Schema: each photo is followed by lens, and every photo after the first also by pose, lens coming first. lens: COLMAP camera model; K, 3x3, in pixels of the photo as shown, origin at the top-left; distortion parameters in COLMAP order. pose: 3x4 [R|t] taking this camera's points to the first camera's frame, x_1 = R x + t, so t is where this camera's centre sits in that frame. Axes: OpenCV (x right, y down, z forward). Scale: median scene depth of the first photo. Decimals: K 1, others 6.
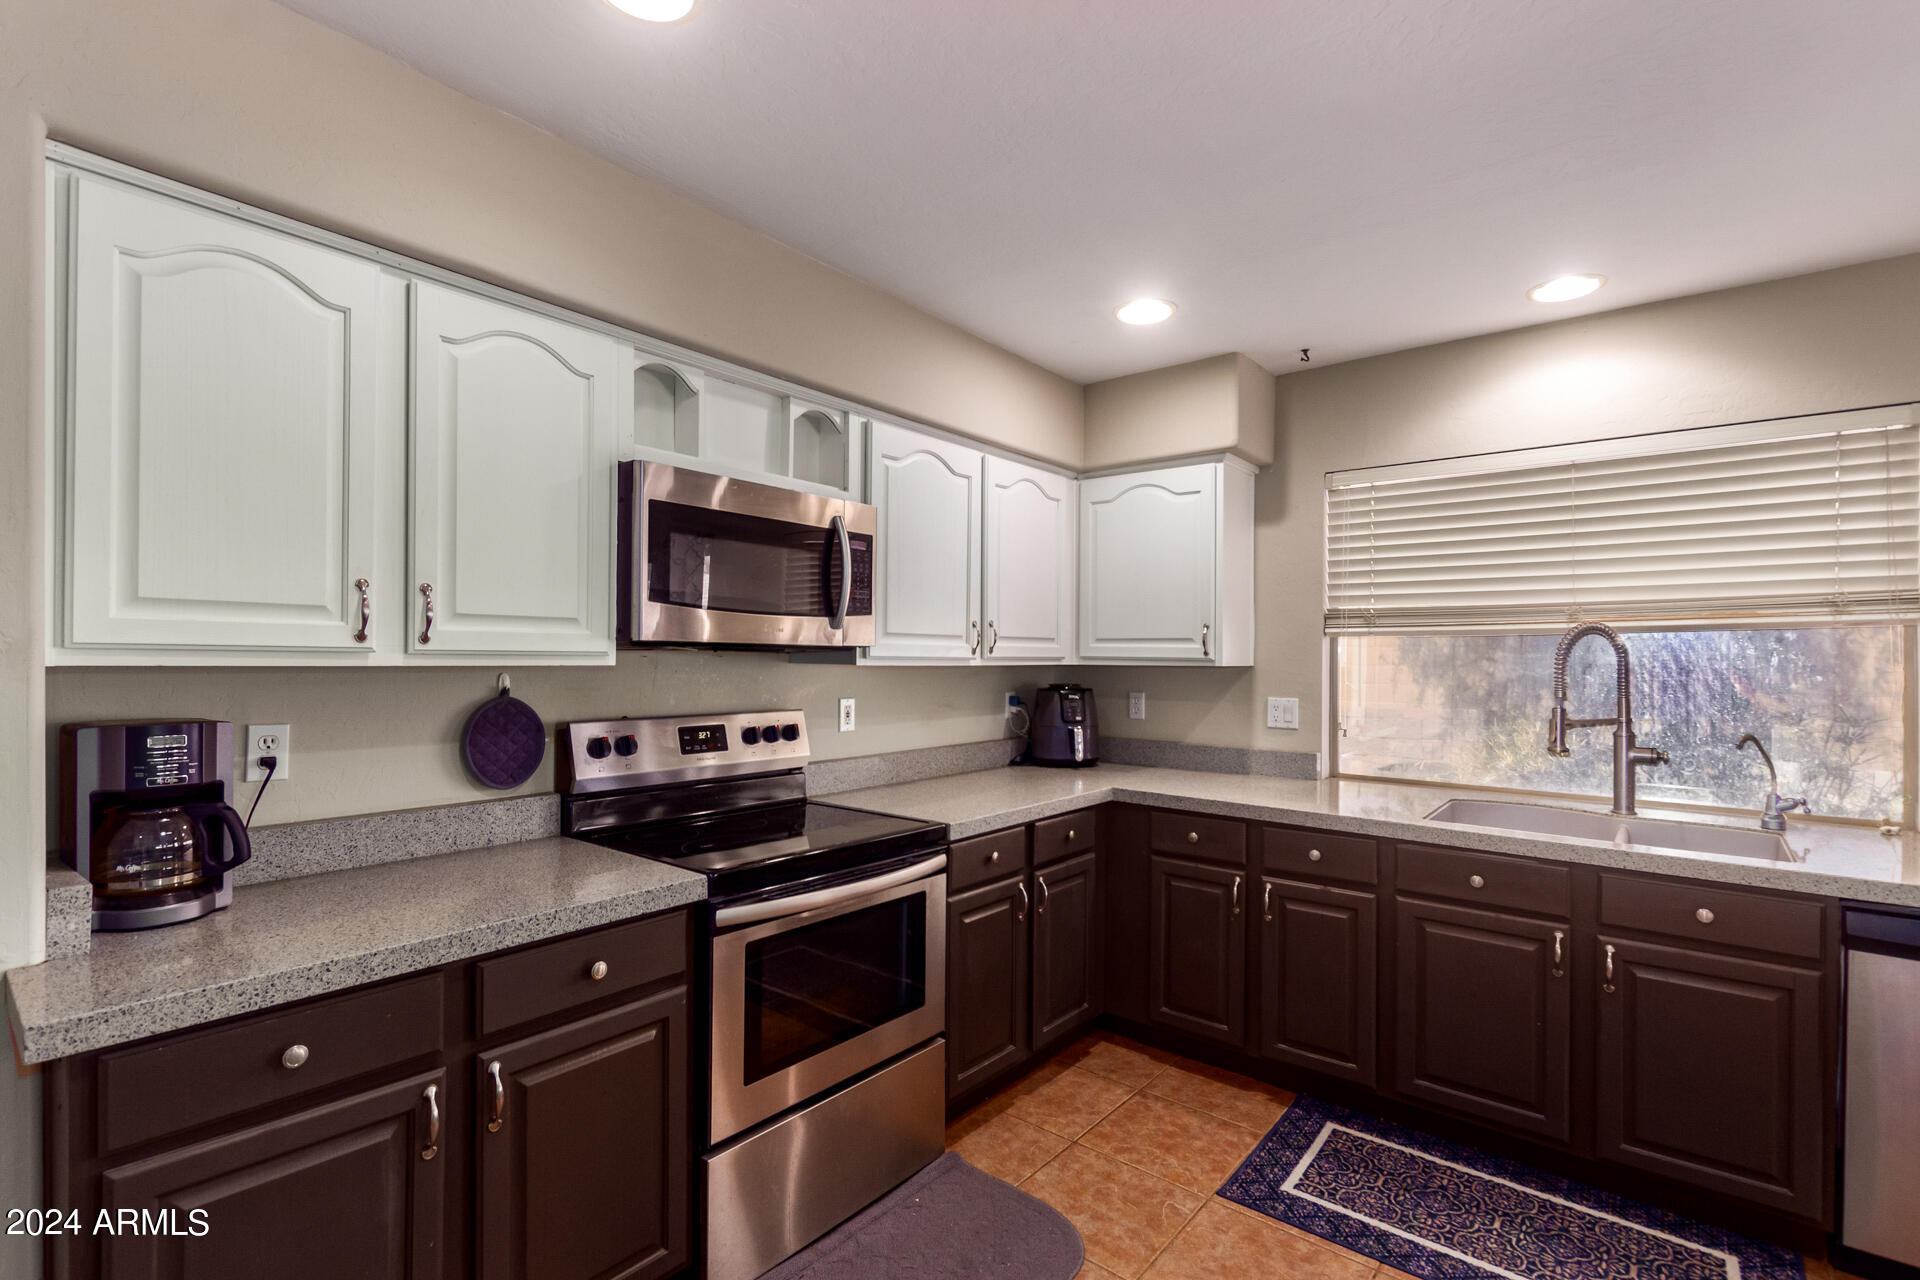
lens RADIAL K [[879.0, 0, 924.3], [0, 879.0, 677.4], [0, 0, 1]] dist [0.005300, 0.000616]
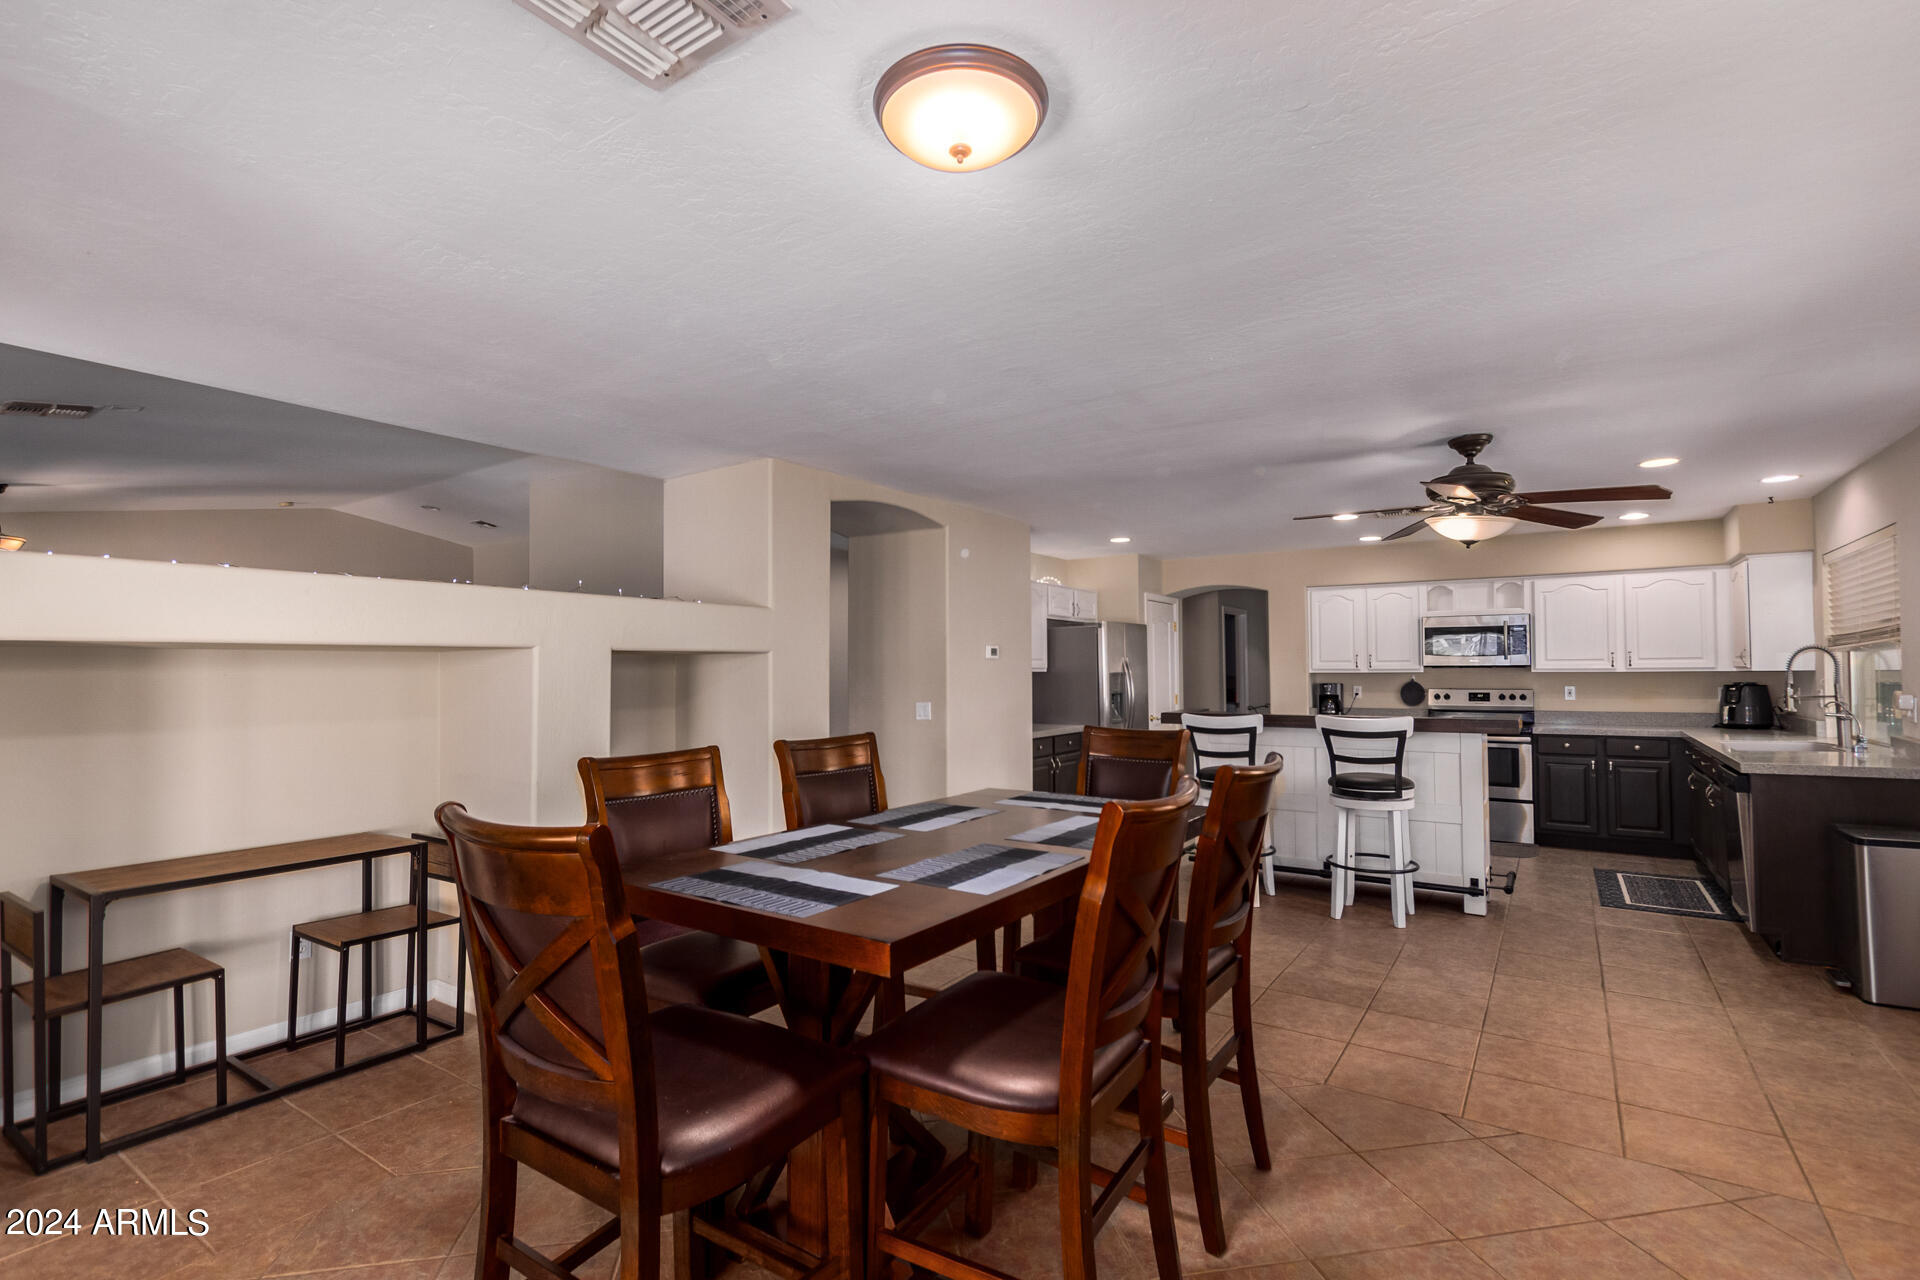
lens RADIAL K [[879.0, 0, 969.9], [0, 879.0, 655.4], [0, 0, 1]] dist [0.005300, 0.000616]
pose [[0.104921, -0.031869, -0.993970, 2.606976], [-0.018598, 0.999249, -0.034001, 0.063916], [0.994307, 0.022053, 0.104249, -1.070412]]
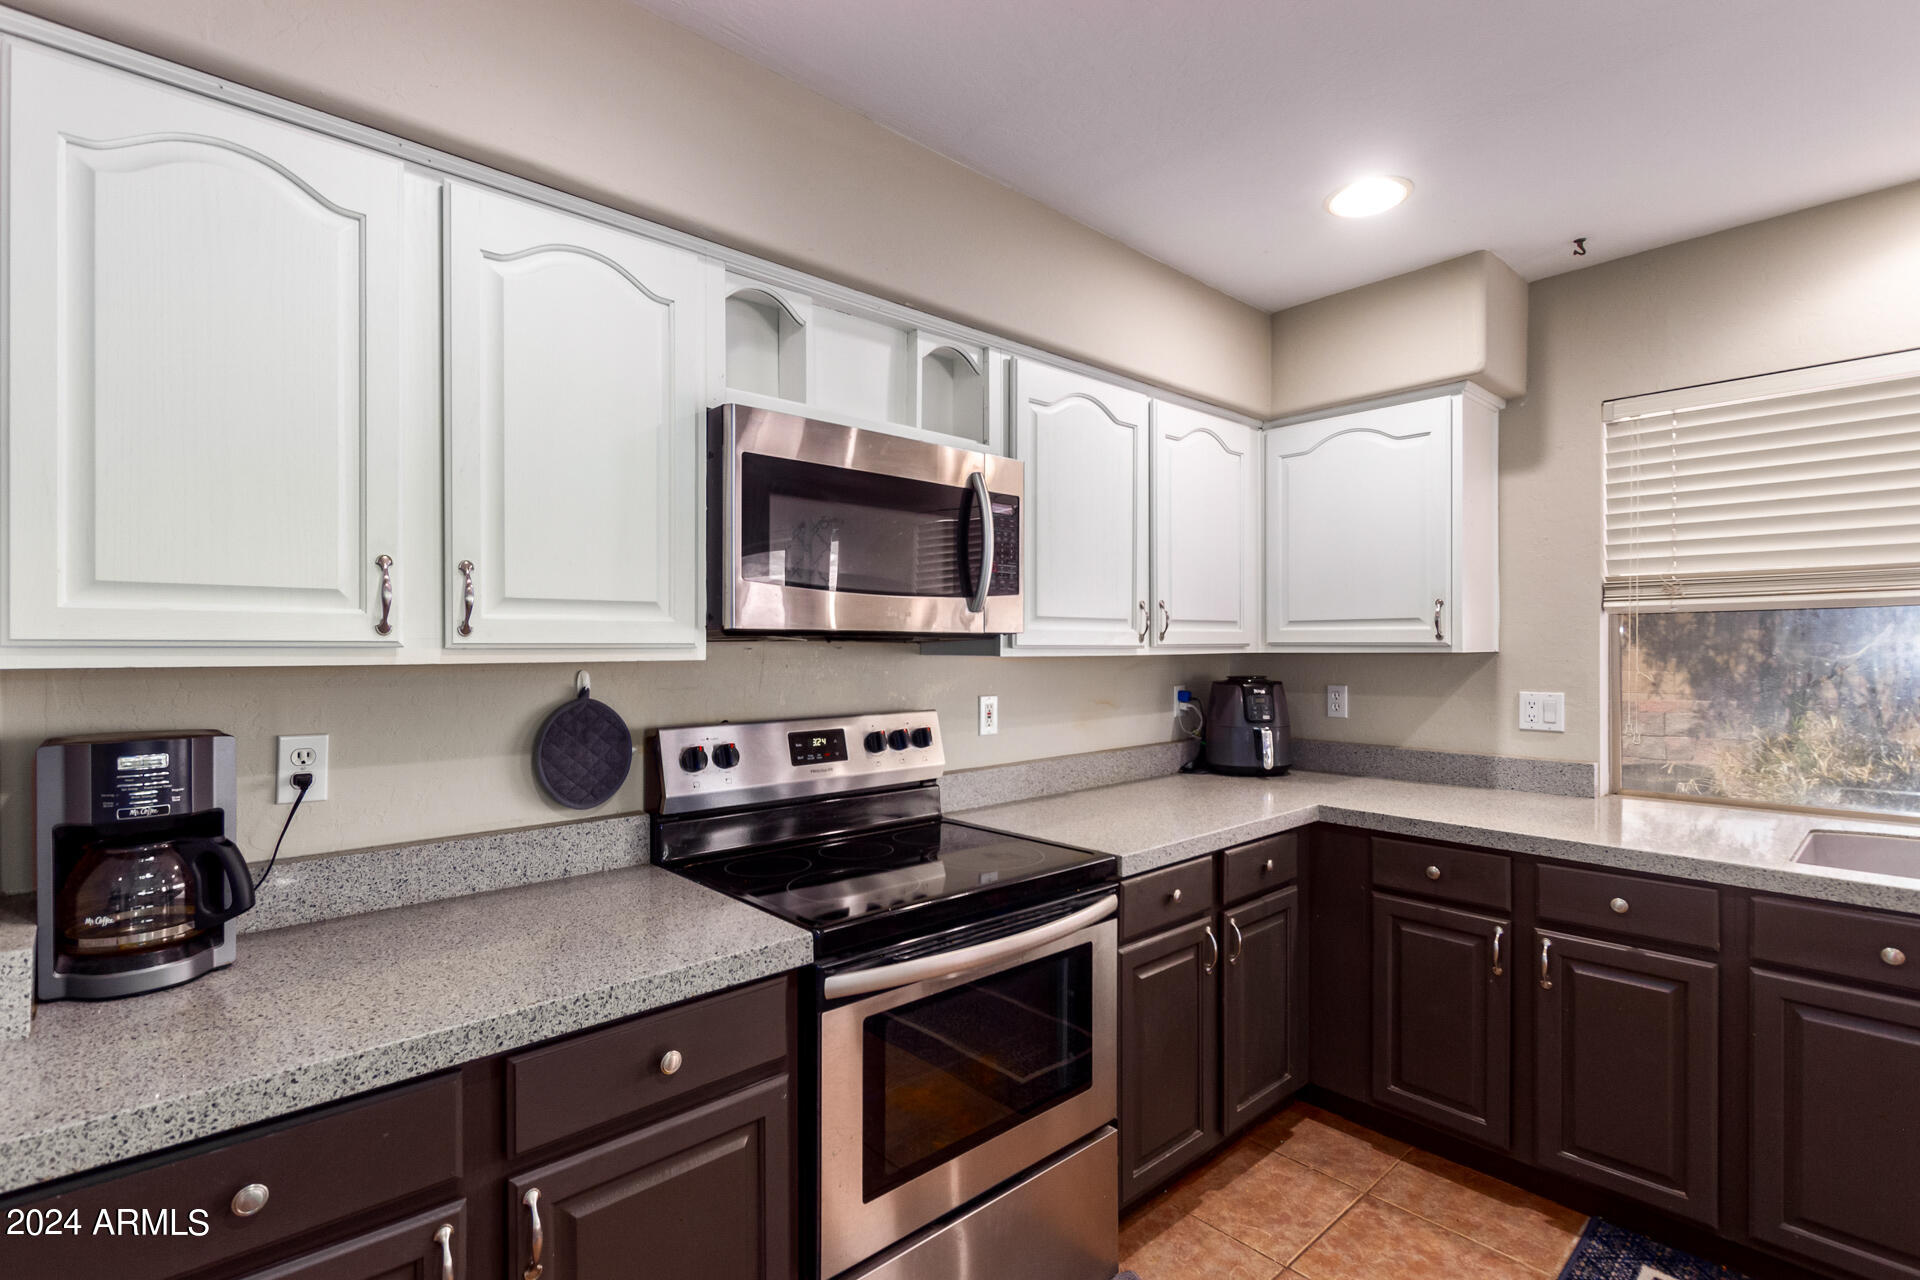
lens RADIAL K [[879.0, 0, 927.8], [0, 879.0, 667.1], [0, 0, 1]] dist [0.005300, 0.000616]
pose [[0.988761, -0.008520, -0.149261, -0.022951], [0.008438, 0.999964, -0.001187, -0.003676], [0.149266, -0.000085, 0.988797, 0.190245]]
